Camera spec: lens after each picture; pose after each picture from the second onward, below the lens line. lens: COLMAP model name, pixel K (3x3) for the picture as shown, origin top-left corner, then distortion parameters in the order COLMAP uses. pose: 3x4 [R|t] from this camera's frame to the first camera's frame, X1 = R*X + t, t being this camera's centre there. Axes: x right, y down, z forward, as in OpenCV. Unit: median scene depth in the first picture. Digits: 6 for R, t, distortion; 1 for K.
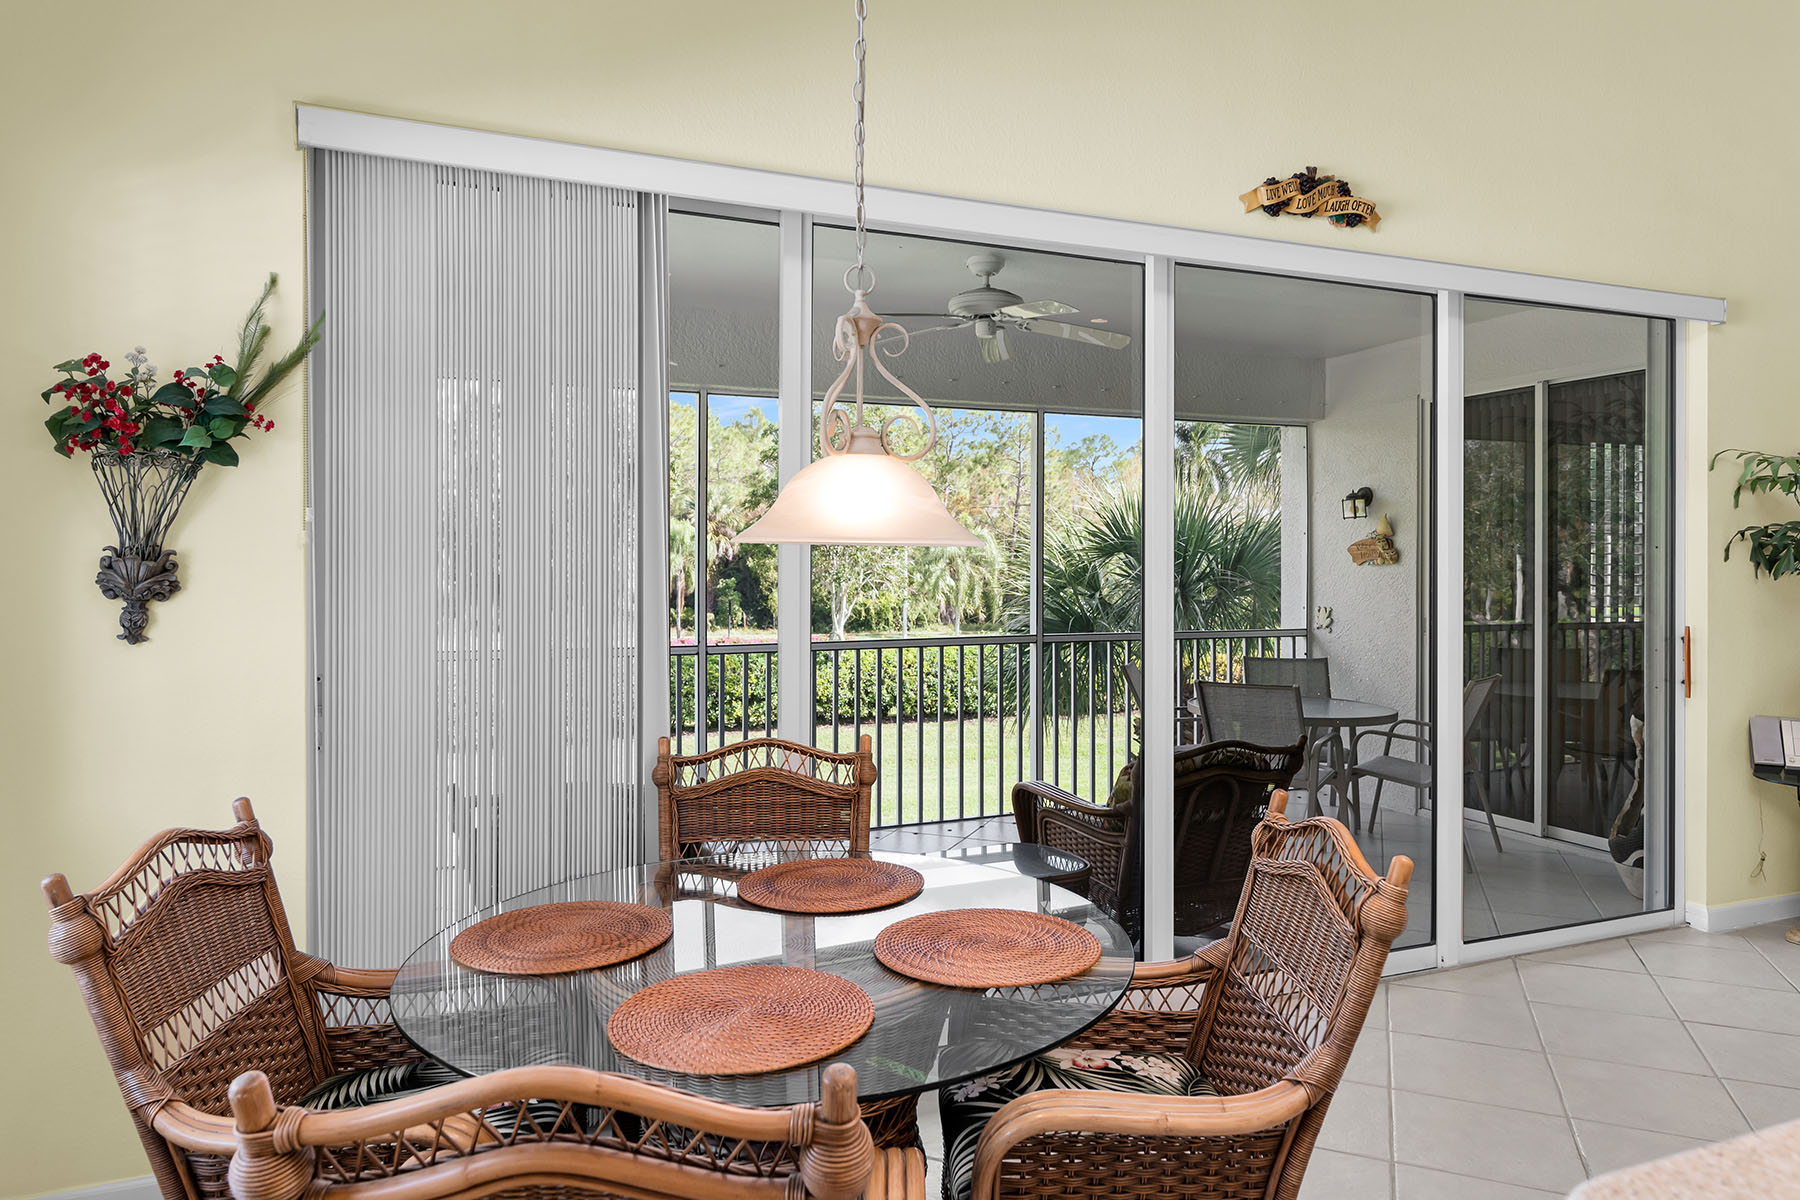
lens RADIAL K [[1290.1, 0, 897.6], [0, 1290.1, 580.3], [0, 0, 1]] dist [0.005741, 0.001494]
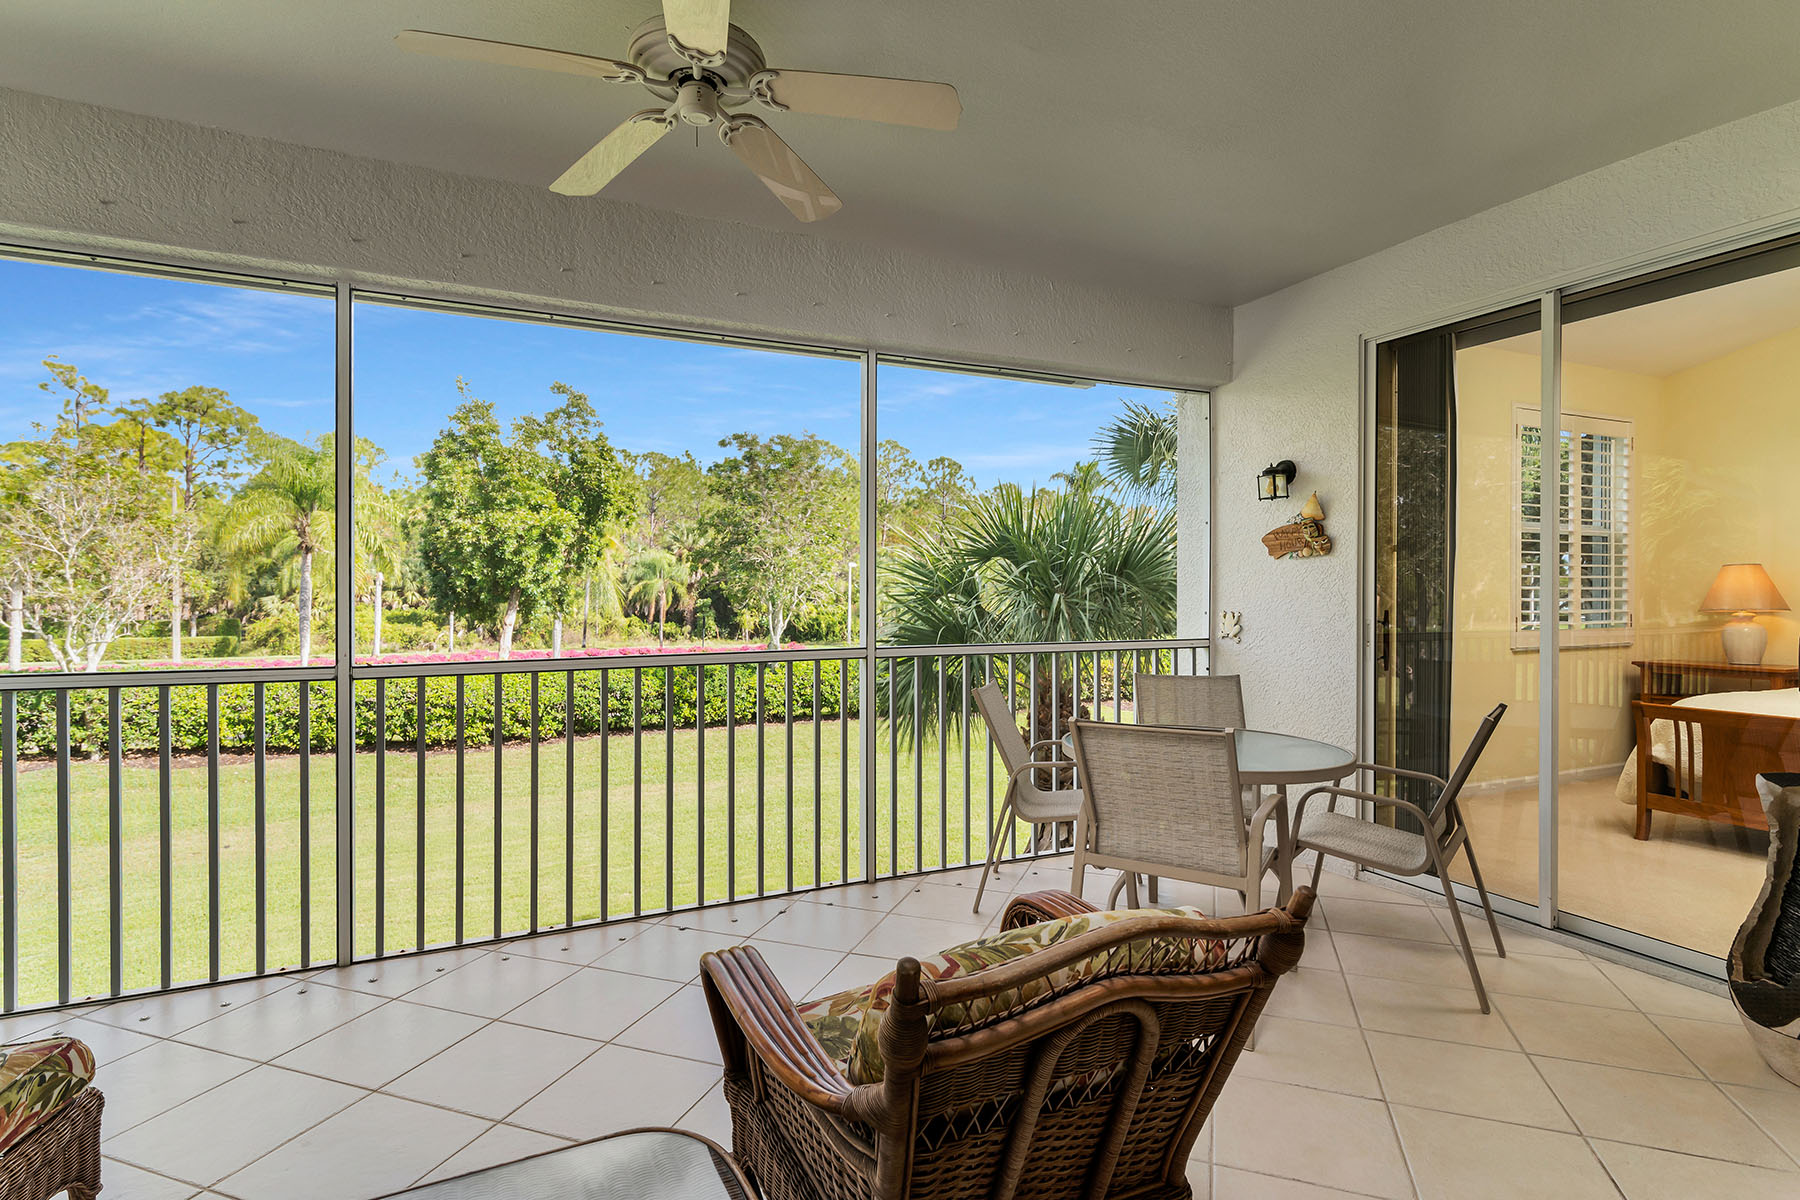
lens RADIAL K [[1015.0, 0, 900.5], [0, 1015.0, 592.0], [0, 0, 1]] dist [0.000807, 0.000804]
pose [[0.998883, 0.006302, 0.046831, 0.092641], [-0.005840, 0.999933, -0.010009, 0.015656], [-0.046891, 0.009724, 0.998853, 0.371339]]
